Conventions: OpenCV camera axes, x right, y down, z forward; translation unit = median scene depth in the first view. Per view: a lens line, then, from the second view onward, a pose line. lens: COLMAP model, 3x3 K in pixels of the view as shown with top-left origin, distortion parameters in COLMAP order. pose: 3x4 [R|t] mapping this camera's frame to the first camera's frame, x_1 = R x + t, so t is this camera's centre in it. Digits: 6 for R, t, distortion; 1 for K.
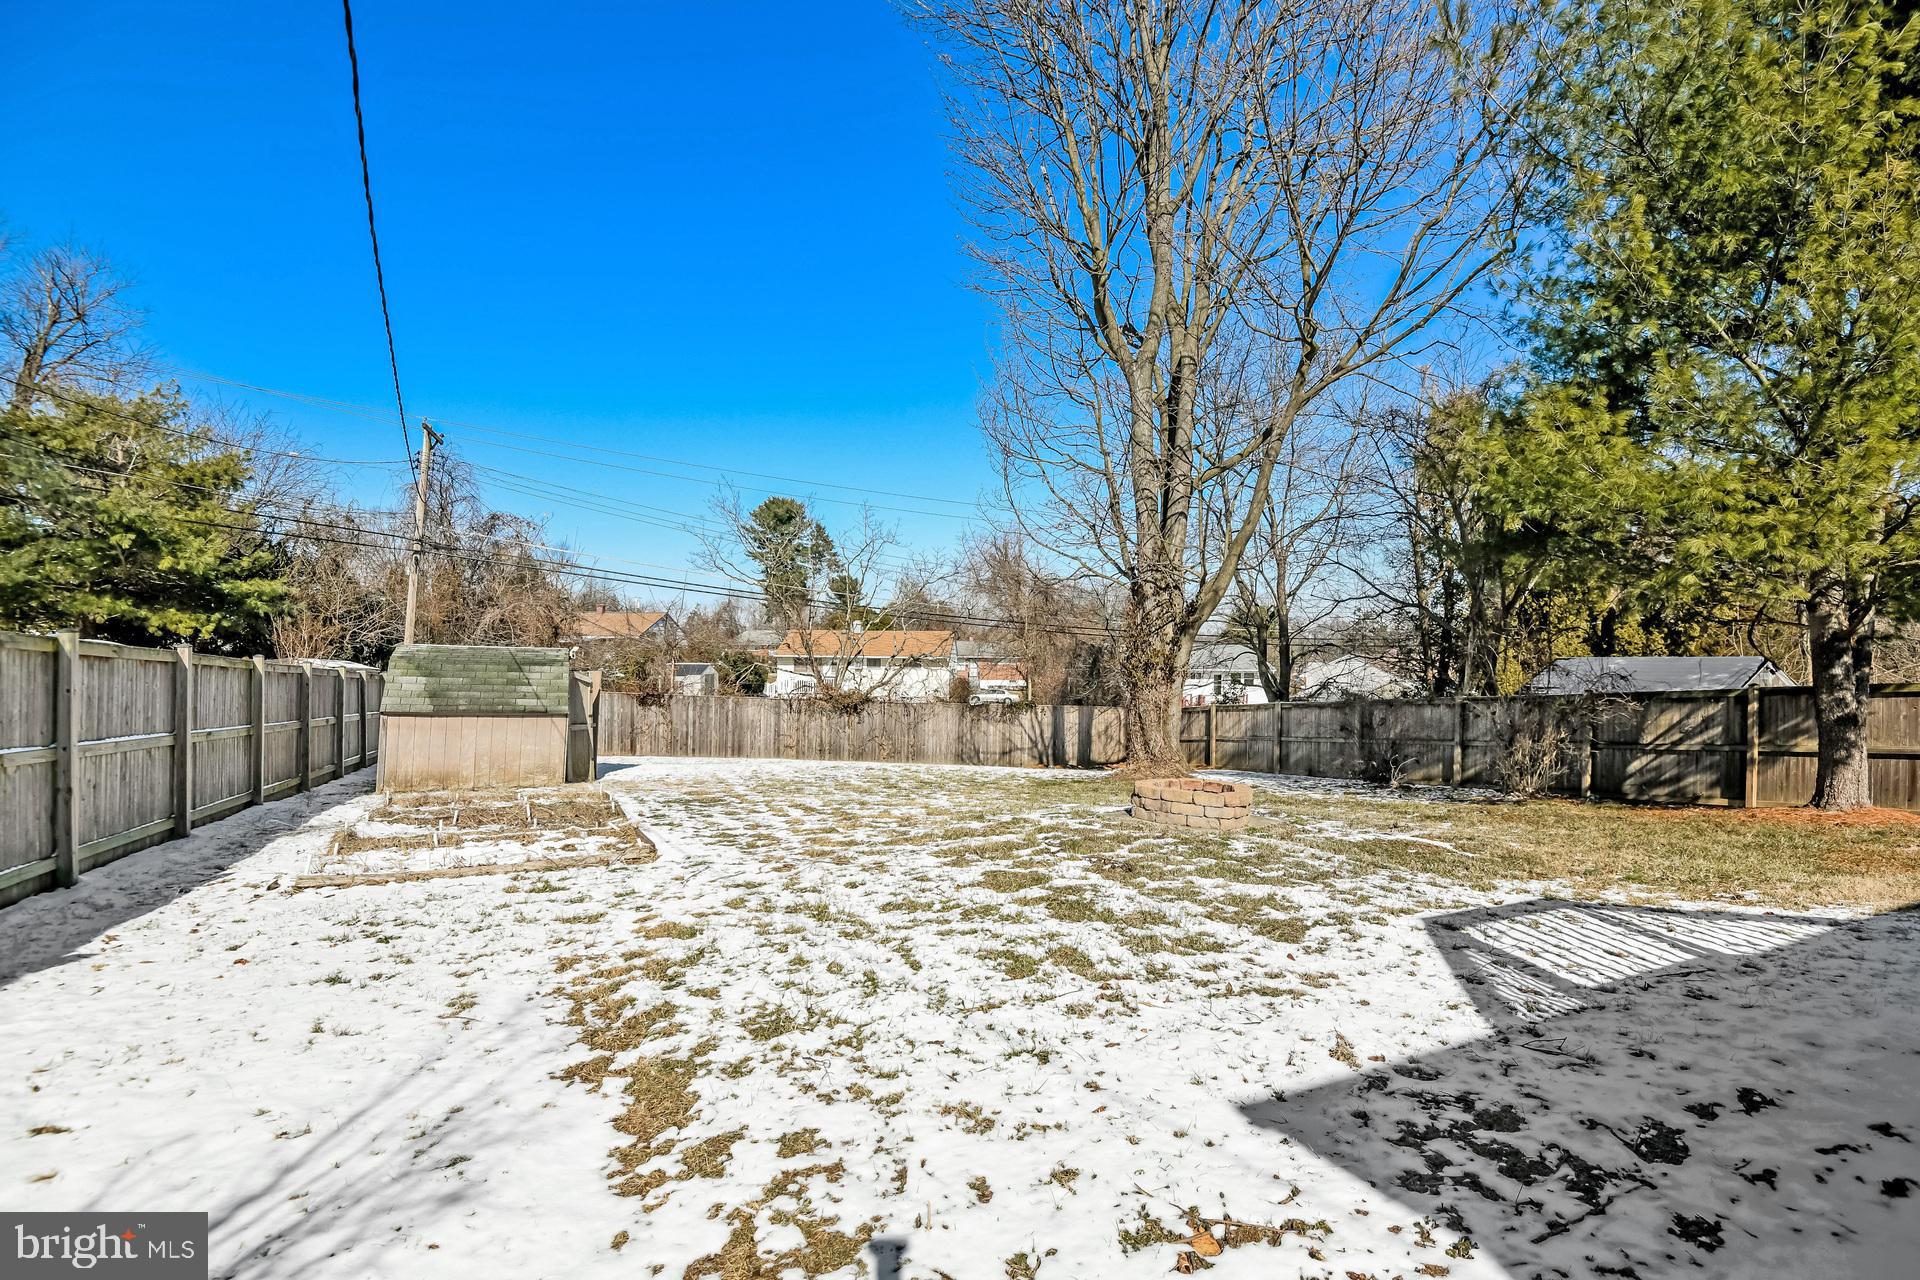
lens RADIAL K [[894.5, 0, 957.8], [0, 894.5, 629.9], [0, 0, 1]] dist [0.022625, -0.043304]
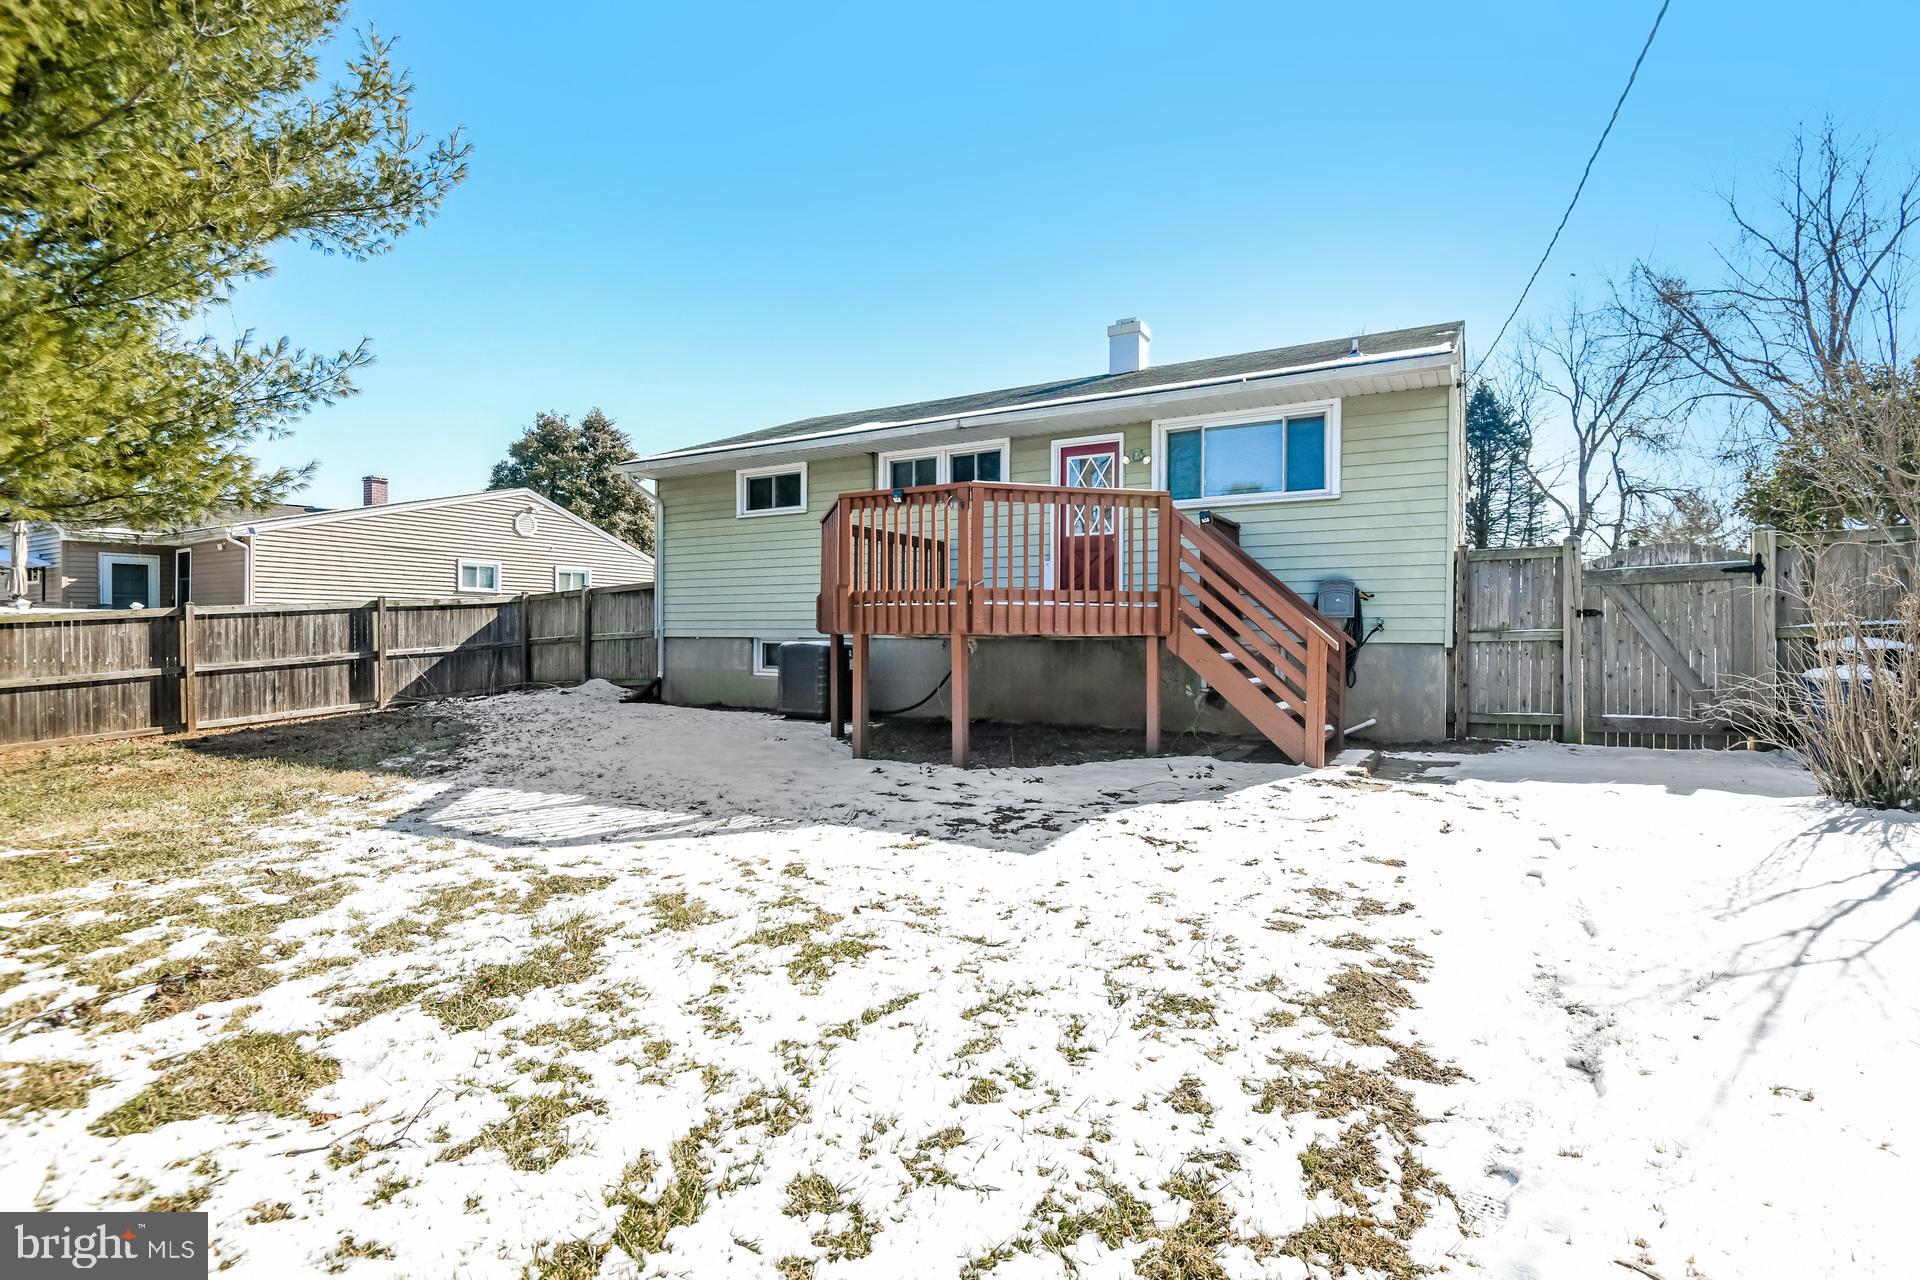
lens RADIAL K [[894.5, 0, 957.8], [0, 894.5, 629.9], [0, 0, 1]] dist [0.022625, -0.043304]
pose [[-0.566741, -0.012210, 0.823806, -0.637988], [-0.036127, 0.999297, -0.010043, 0.103424], [-0.823104, -0.035454, -0.566783, 1.389145]]
